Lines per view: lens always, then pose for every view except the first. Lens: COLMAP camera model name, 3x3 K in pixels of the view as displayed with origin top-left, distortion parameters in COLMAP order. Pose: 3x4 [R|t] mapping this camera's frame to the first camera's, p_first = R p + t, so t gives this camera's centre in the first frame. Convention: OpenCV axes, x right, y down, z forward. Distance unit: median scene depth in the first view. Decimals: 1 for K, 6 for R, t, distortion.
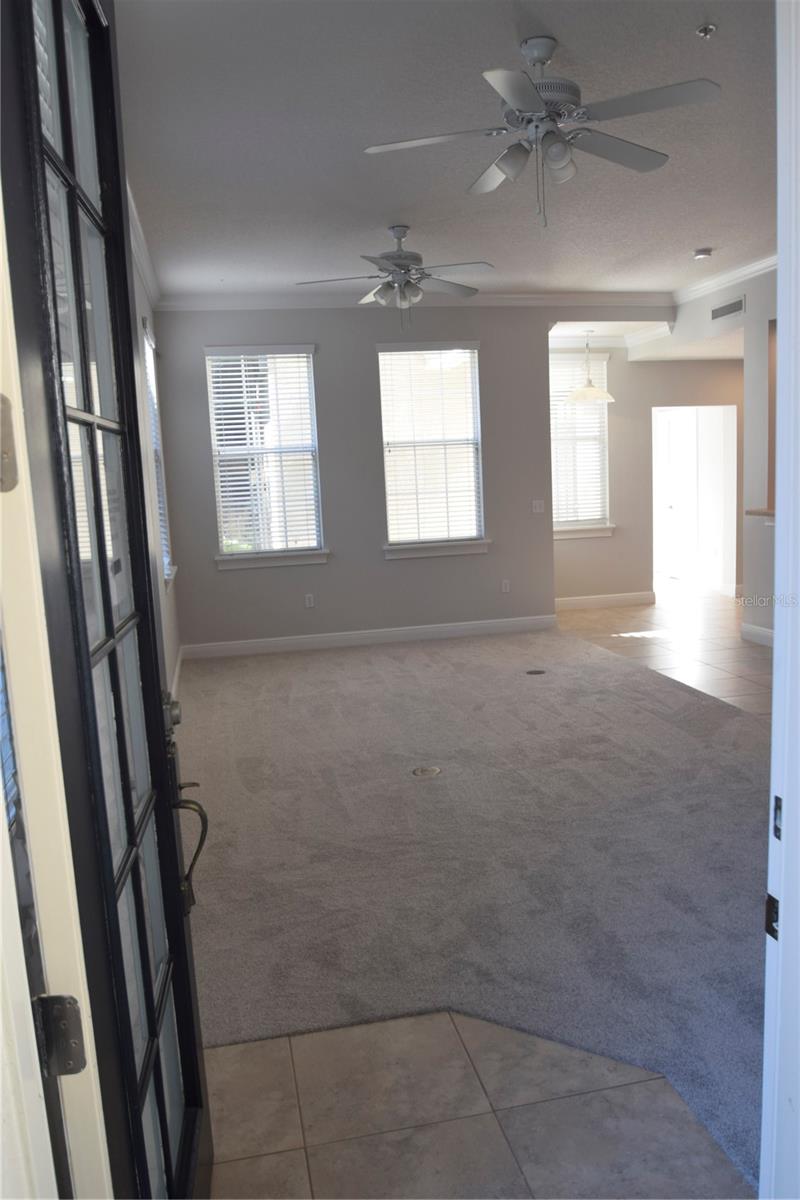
lens RADIAL K [[951.3, 0, 433.7], [0, 951.3, 620.2], [0, 0, 1]] dist [-0.058494, 0.003238]
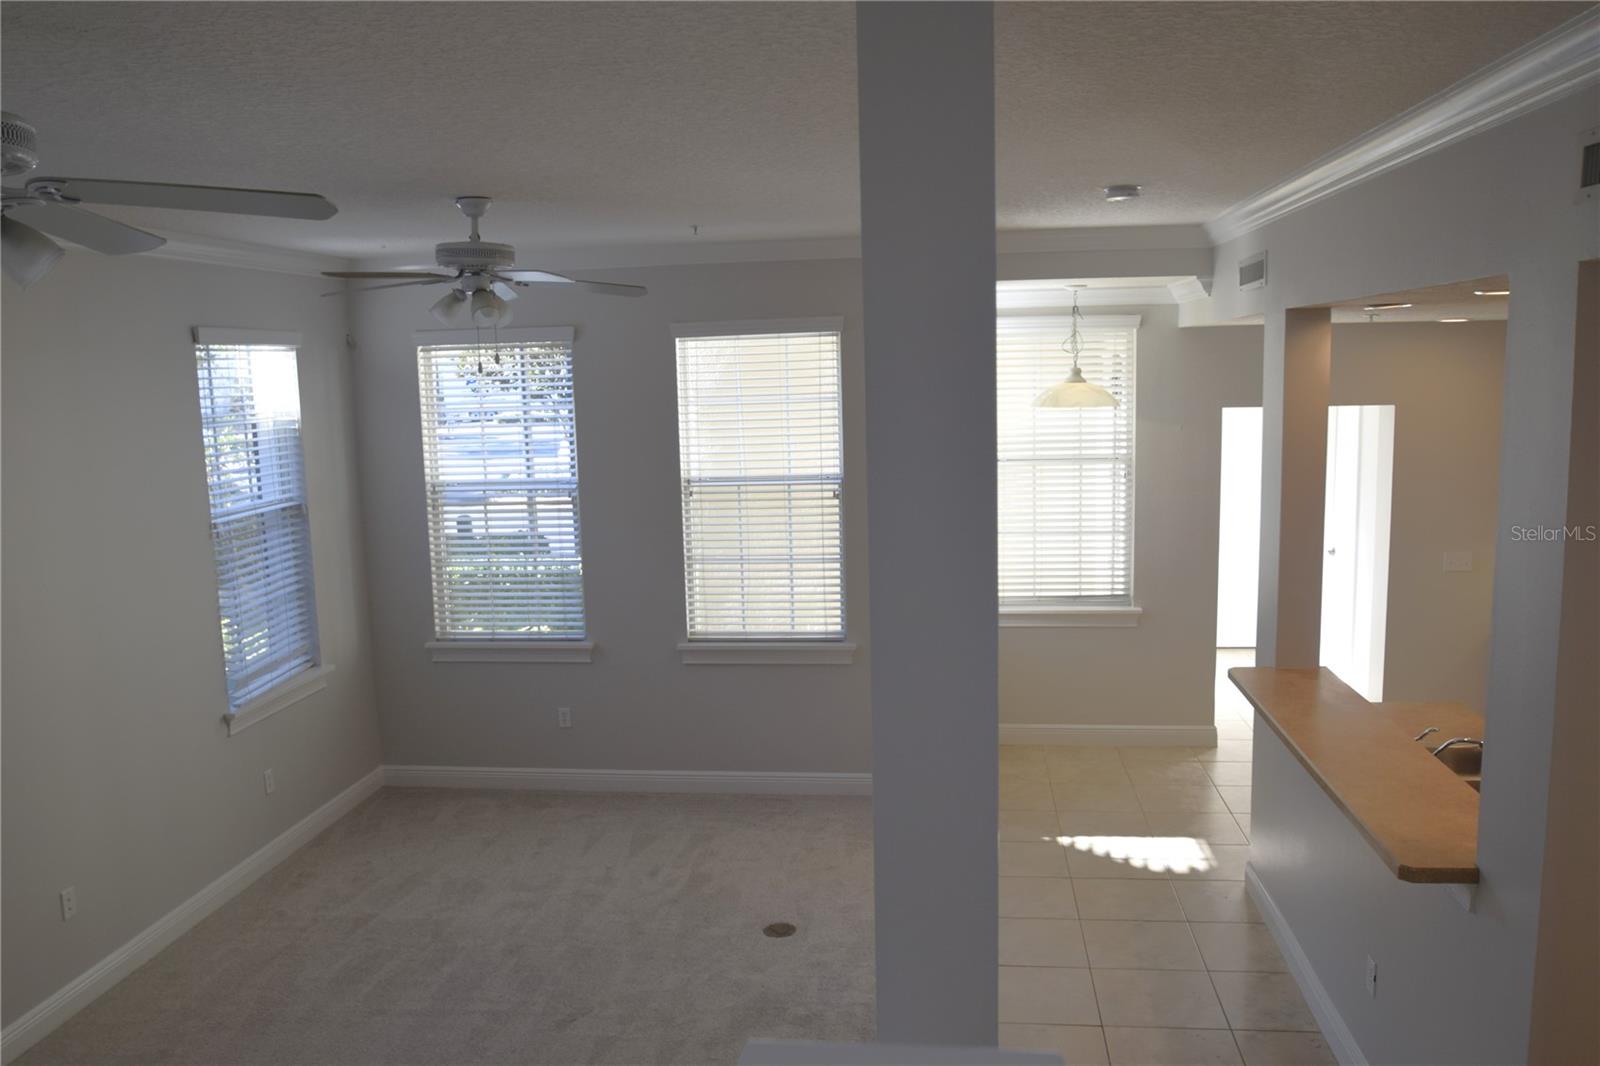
lens RADIAL K [[1301.2, 0, 794.2], [0, 1301.2, 551.9], [0, 0, 1]] dist [-0.058869, 0.015904]
pose [[0.934955, 0.071728, -0.347439, 0.378761], [-0.070408, 0.997383, 0.016439, -0.190786], [0.347709, 0.009093, 0.937558, 0.267488]]
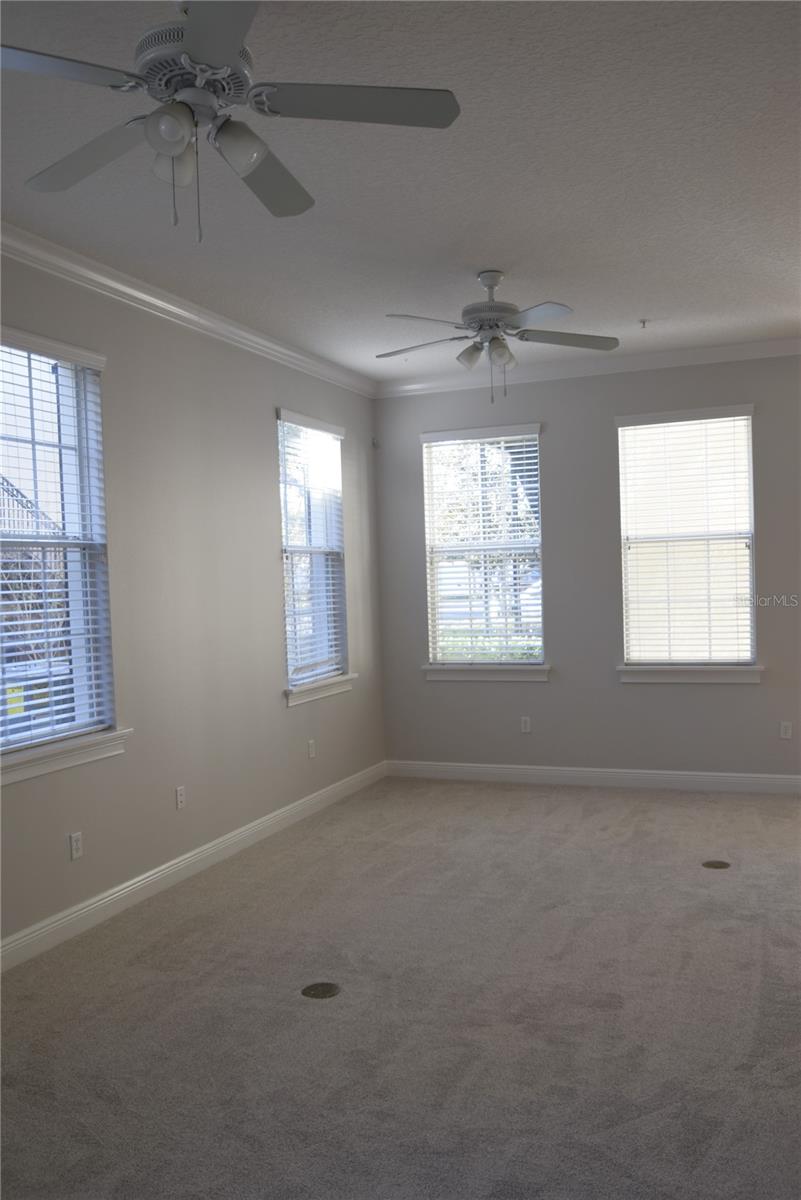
lens RADIAL K [[975.9, 0, 413.7], [0, 975.9, 621.3], [0, 0, 1]] dist [-0.058869, 0.015904]
pose [[0.822550, 0.043430, -0.567031, 0.325864], [-0.092399, 0.994037, -0.057901, -0.062614], [0.561136, 0.100019, 0.821659, 0.274890]]
